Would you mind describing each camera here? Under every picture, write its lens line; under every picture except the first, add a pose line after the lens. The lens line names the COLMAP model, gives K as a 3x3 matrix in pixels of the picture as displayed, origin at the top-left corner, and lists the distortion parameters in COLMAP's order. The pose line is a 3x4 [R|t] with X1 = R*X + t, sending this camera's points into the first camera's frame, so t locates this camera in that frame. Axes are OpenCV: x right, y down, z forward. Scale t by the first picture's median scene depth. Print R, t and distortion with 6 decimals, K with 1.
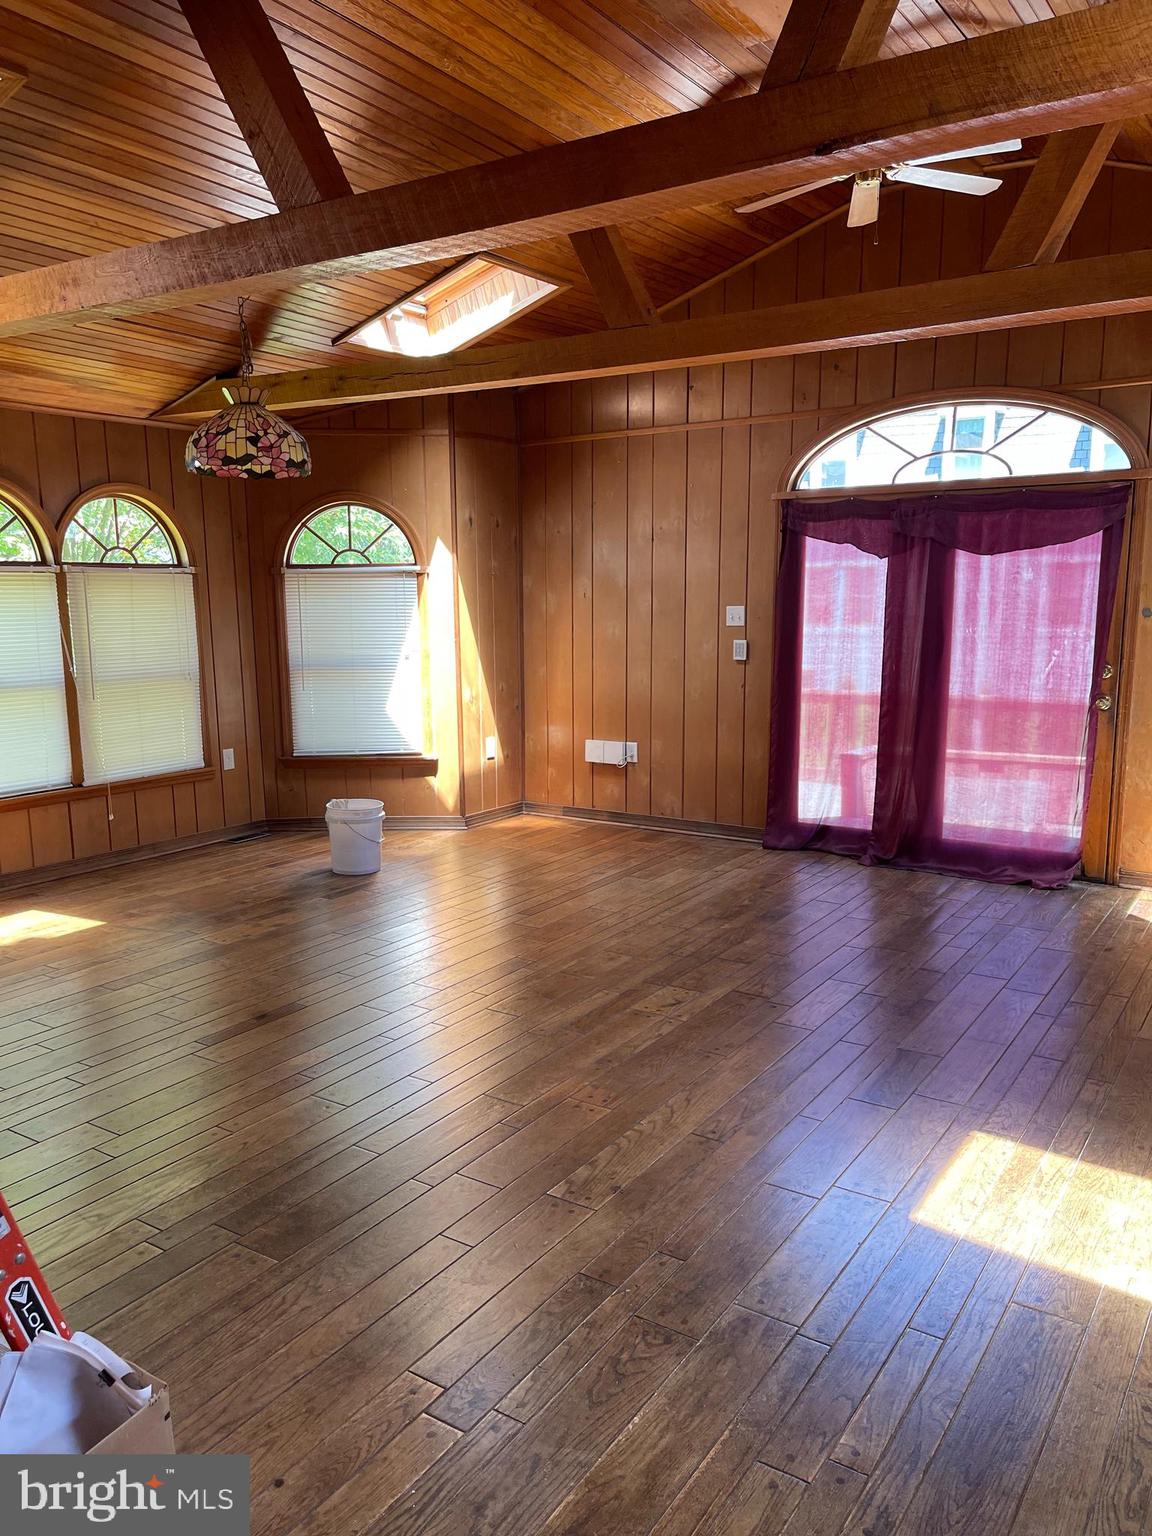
lens RADIAL K [[1172.7, 0, 571.4], [0, 1172.7, 785.3], [0, 0, 1]] dist [0.077703, -0.099412]
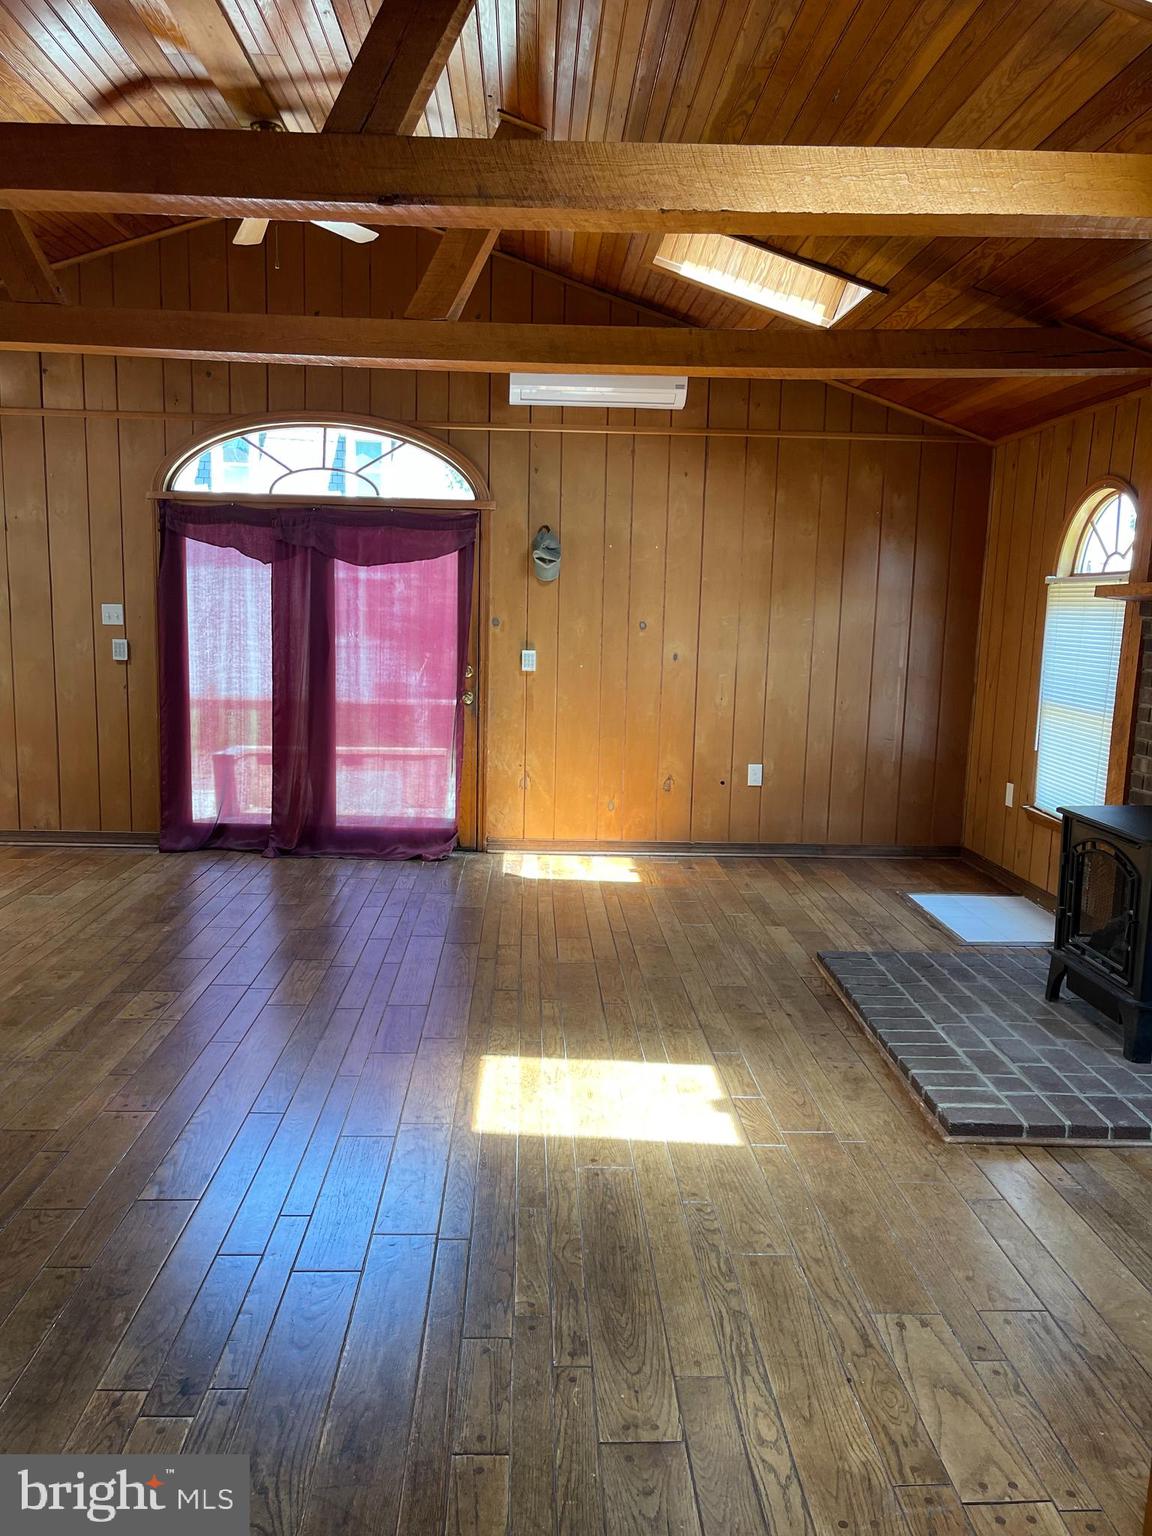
lens RADIAL K [[1172.7, 0, 571.4], [0, 1172.7, 785.3], [0, 0, 1]] dist [0.077703, -0.099412]
pose [[0.812264, -0.060457, 0.580149, -0.142449], [0.065182, 0.997792, 0.012719, 0.008571], [-0.579637, 0.027484, 0.814411, -0.005157]]
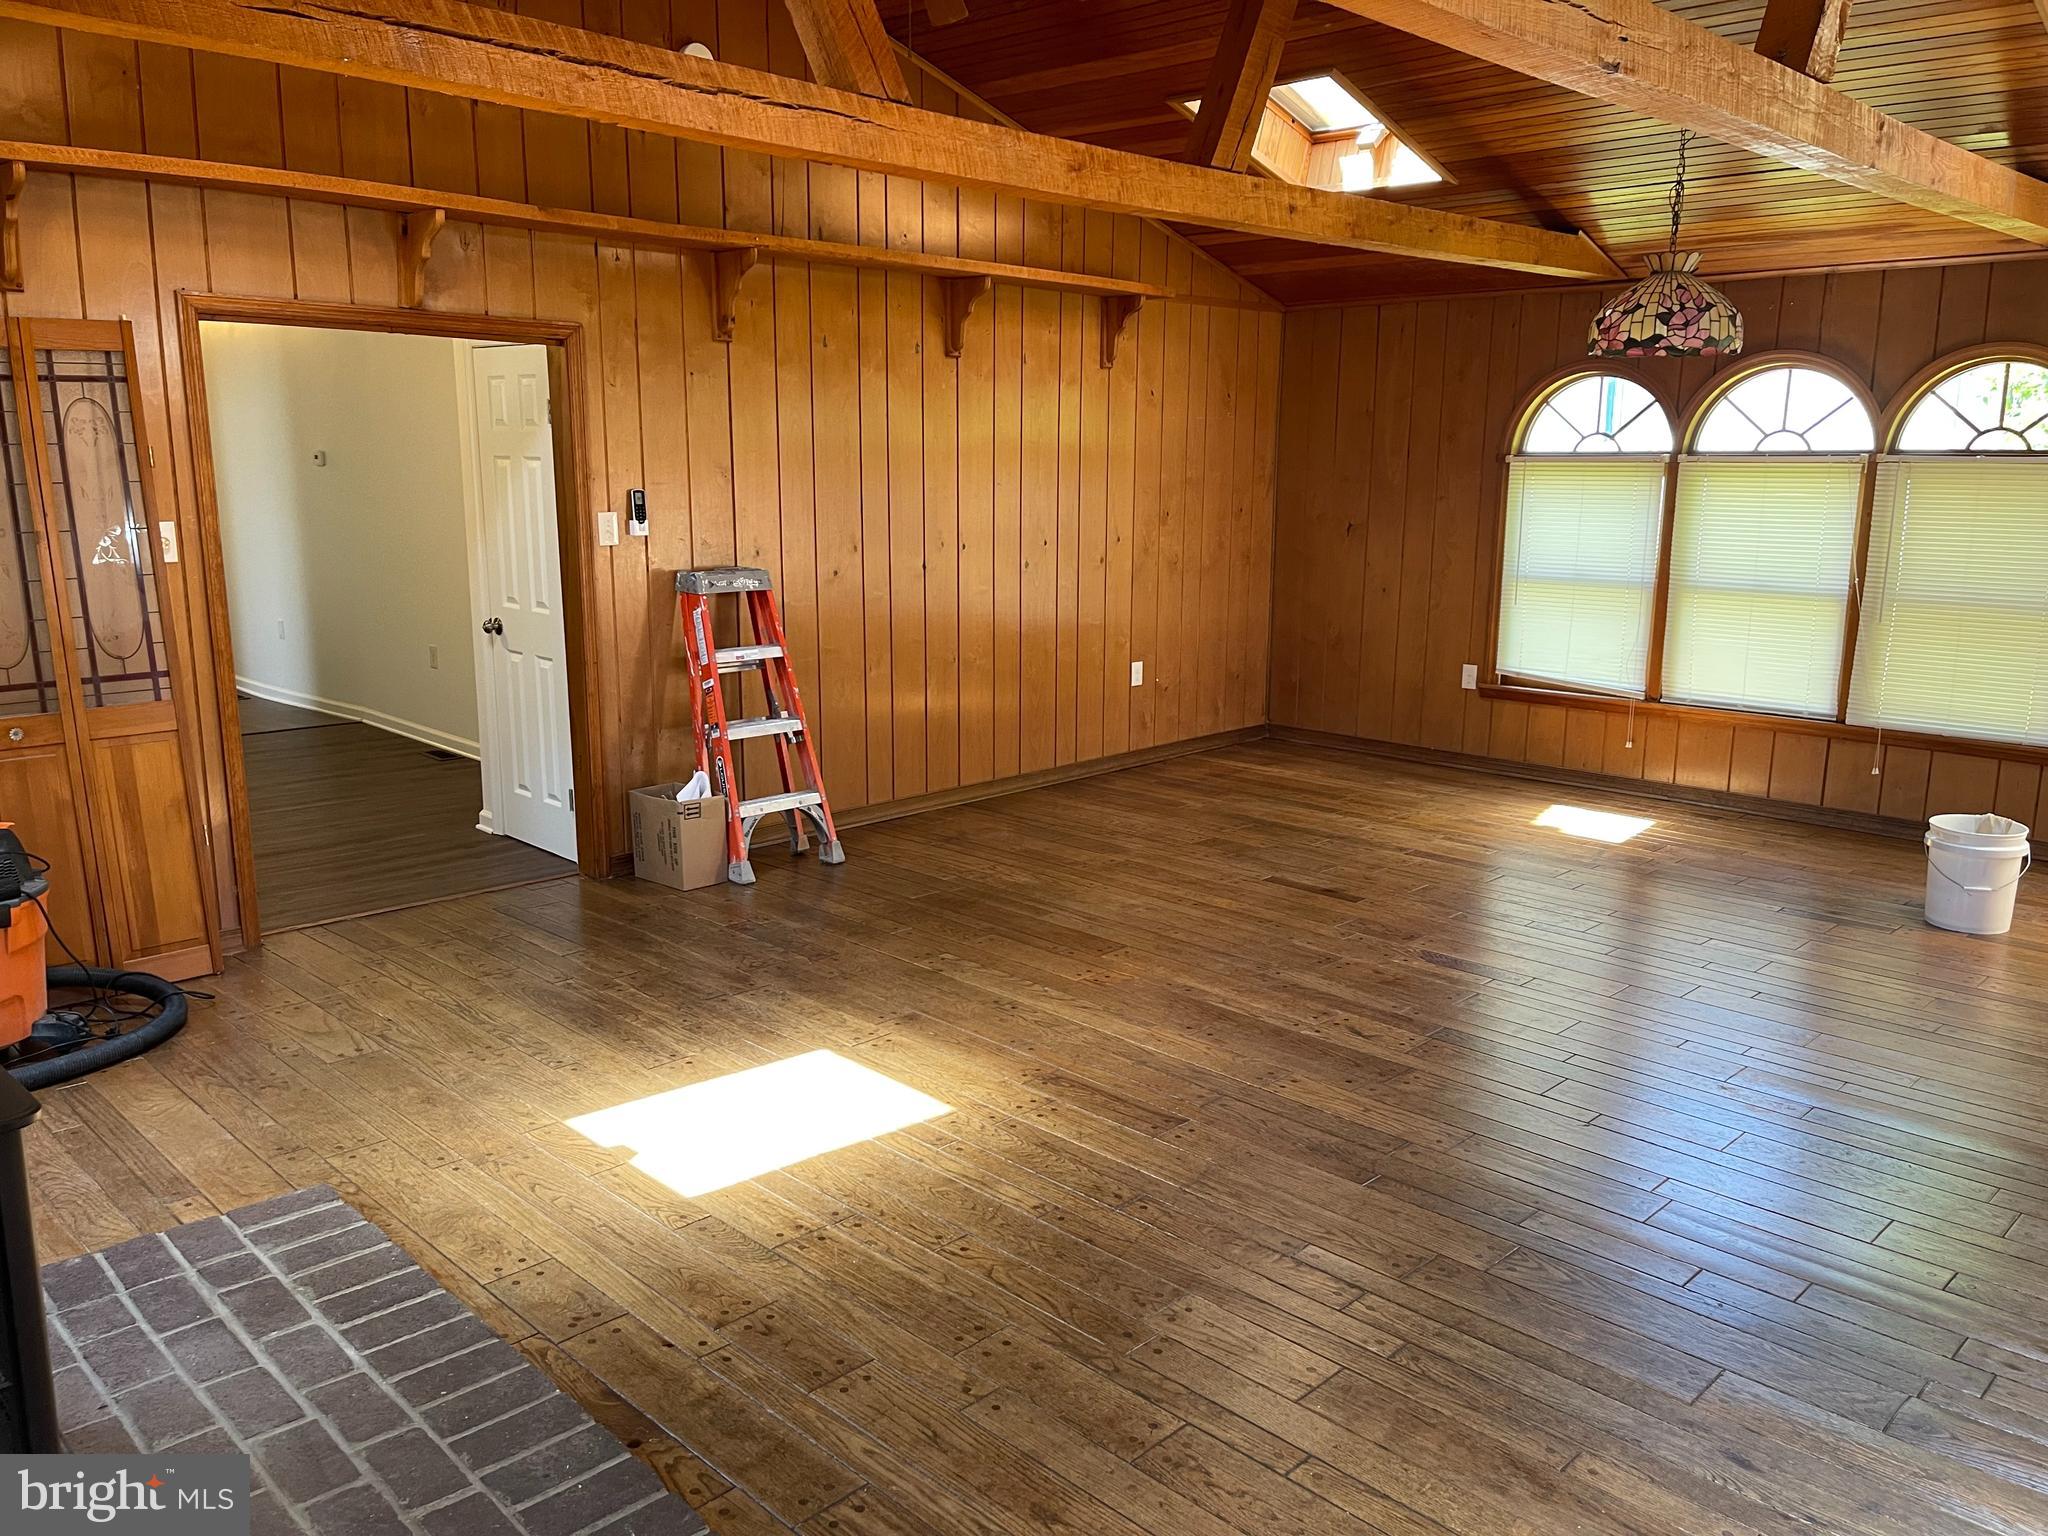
lens RADIAL K [[1563.7, 0, 994.3], [0, 1563.7, 760.5], [0, 0, 1]] dist [0.077703, -0.099412]
pose [[-0.224701, 0.189950, -0.955735, 0.811630], [-0.161515, 0.959988, 0.228769, -0.137338], [0.960949, 0.205770, -0.185030, 0.678869]]
